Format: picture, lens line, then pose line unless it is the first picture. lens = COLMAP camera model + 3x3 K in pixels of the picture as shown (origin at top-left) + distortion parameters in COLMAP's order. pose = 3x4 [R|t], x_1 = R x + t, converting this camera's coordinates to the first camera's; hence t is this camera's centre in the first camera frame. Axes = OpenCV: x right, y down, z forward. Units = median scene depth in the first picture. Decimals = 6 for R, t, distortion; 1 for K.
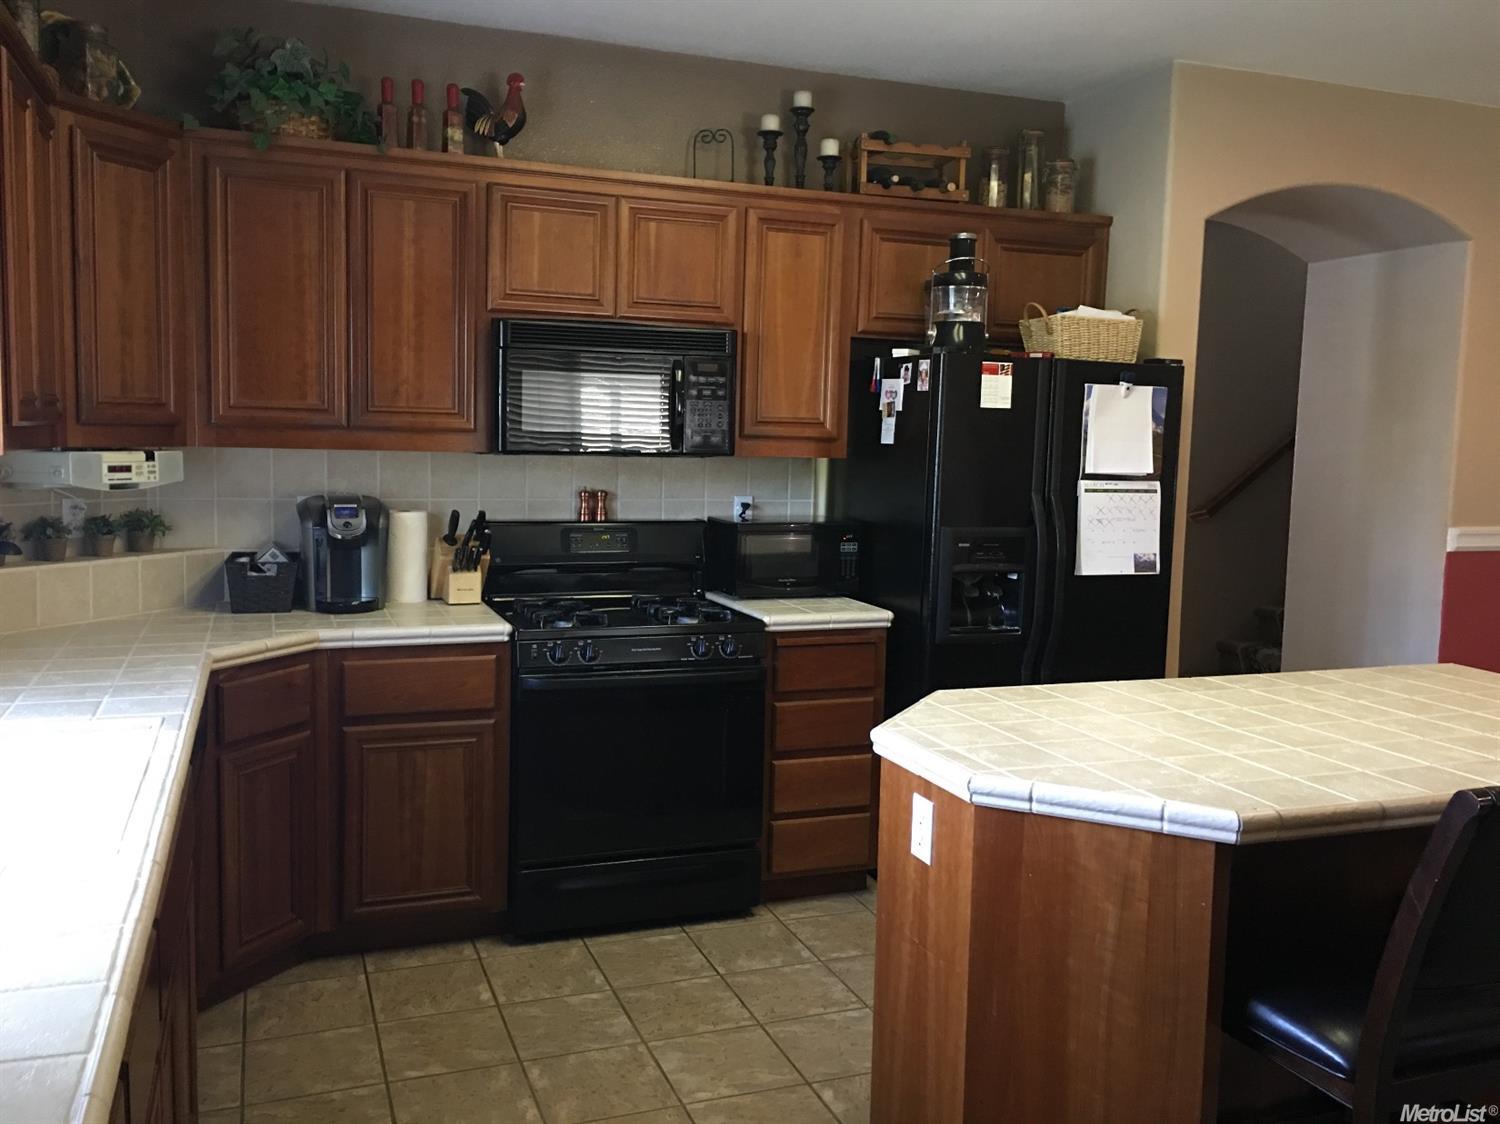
lens RADIAL K [[1263.5, 0, 728.2], [0, 1263.5, 541.5], [0, 0, 1]] dist [0.077543, -0.095728]
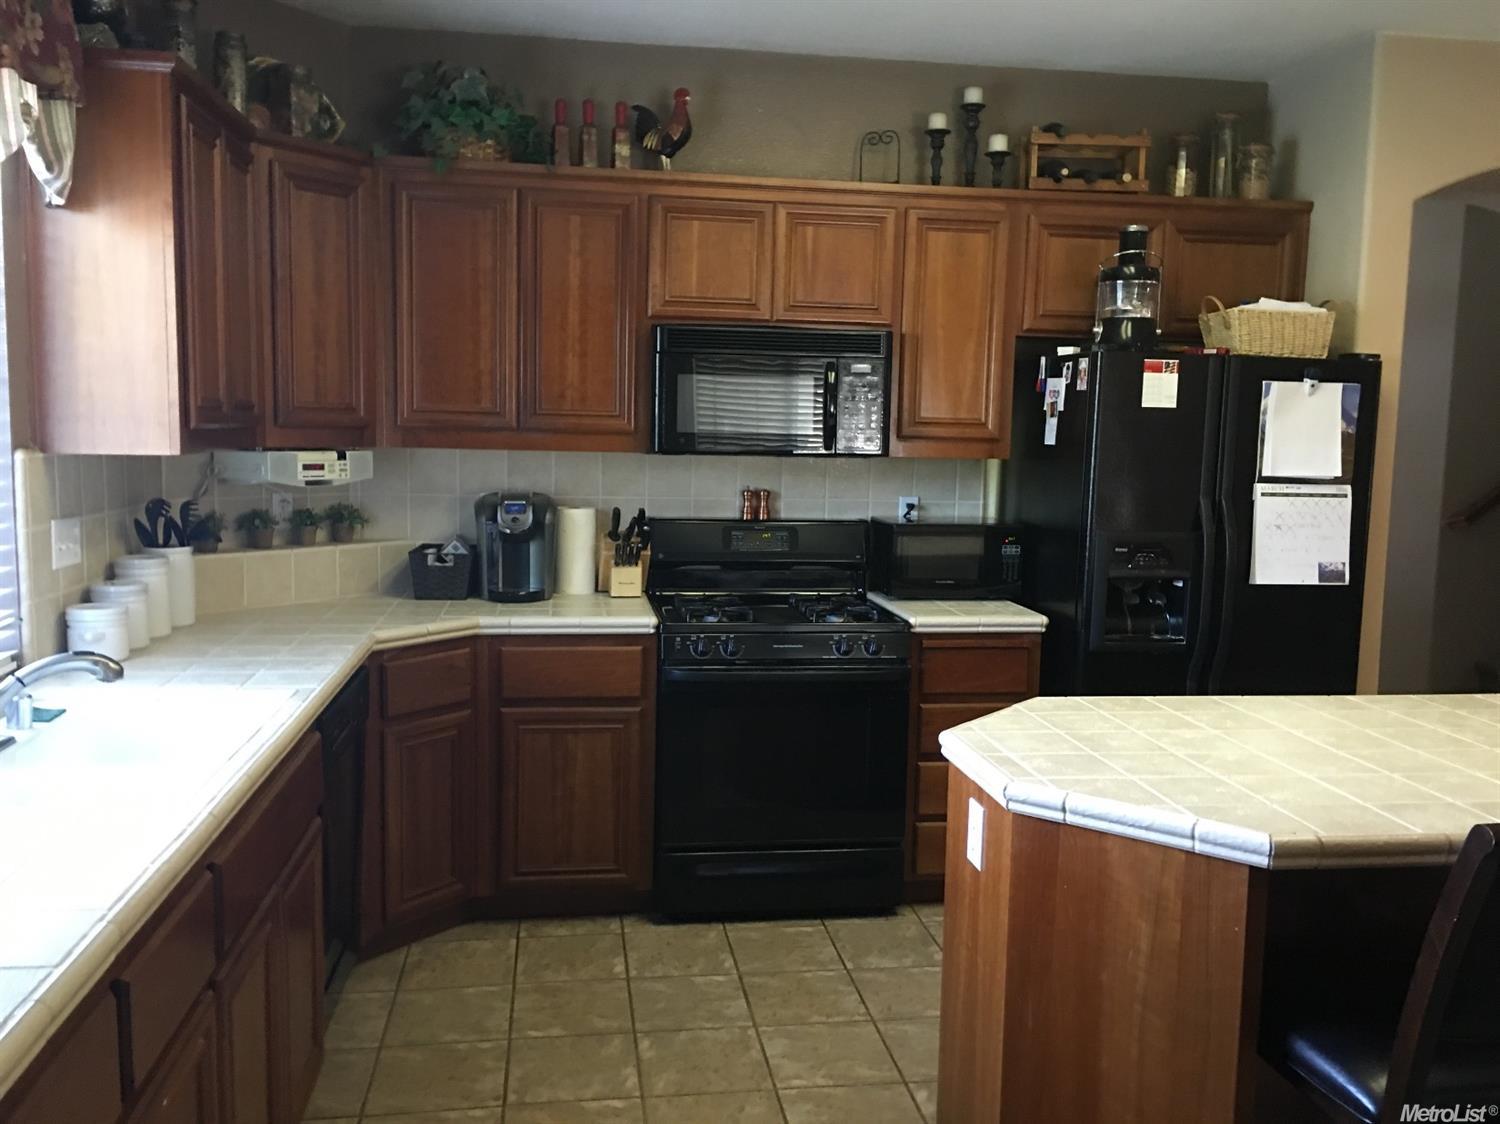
lens RADIAL K [[1262.8, 0, 742.4], [0, 1262.8, 546.7], [0, 0, 1]] dist [0.080331, -0.102225]
pose [[0.978512, 0.018285, -0.205376, 0.103861], [-0.017140, 0.999826, 0.007352, -0.001805], [0.205475, -0.003674, 0.978655, -0.006750]]
